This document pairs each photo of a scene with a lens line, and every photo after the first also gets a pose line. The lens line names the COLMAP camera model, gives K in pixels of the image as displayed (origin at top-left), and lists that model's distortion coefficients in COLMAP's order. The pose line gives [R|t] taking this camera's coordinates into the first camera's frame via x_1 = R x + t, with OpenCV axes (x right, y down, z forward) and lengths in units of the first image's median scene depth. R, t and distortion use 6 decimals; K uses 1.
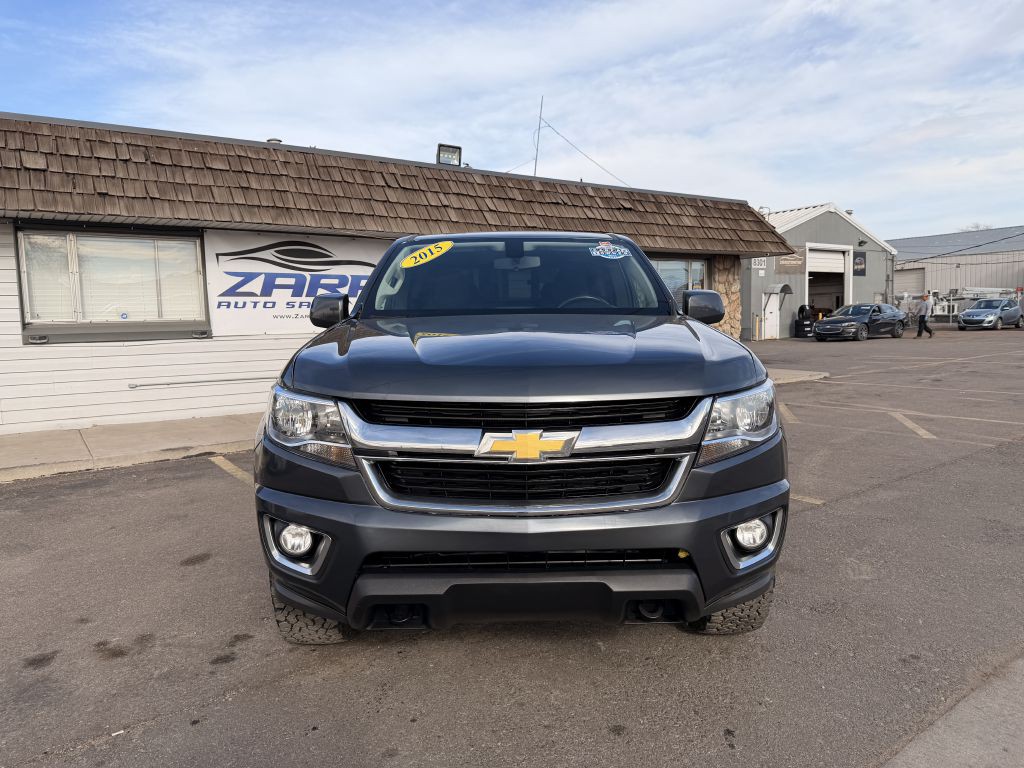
lens RADIAL K [[733.5, 0, 517.0], [0, 733.5, 382.1], [0, 0, 1]] dist [0.033536, -0.045448]
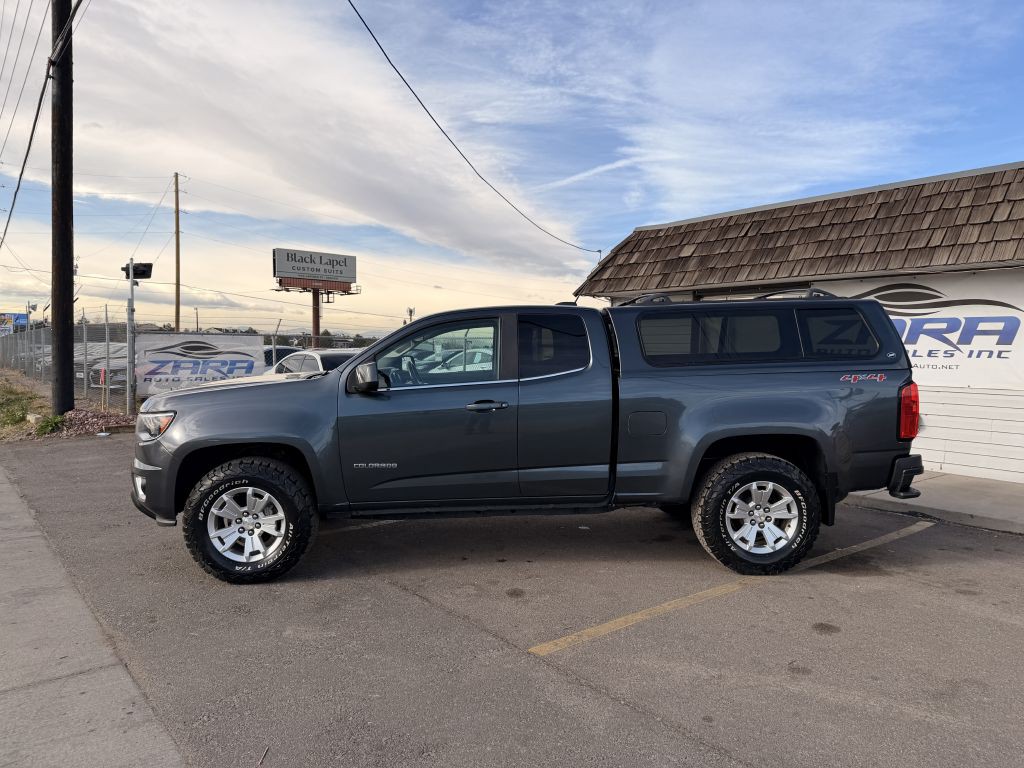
lens RADIAL K [[733.5, 0, 505.3], [0, 733.5, 393.3], [0, 0, 1]] dist [0.033536, -0.045448]
pose [[0.001229, 0.079319, -0.996849, 0.759345], [-0.098068, 0.992054, 0.078817, -0.099165], [0.995179, 0.097662, 0.008998, 0.635128]]
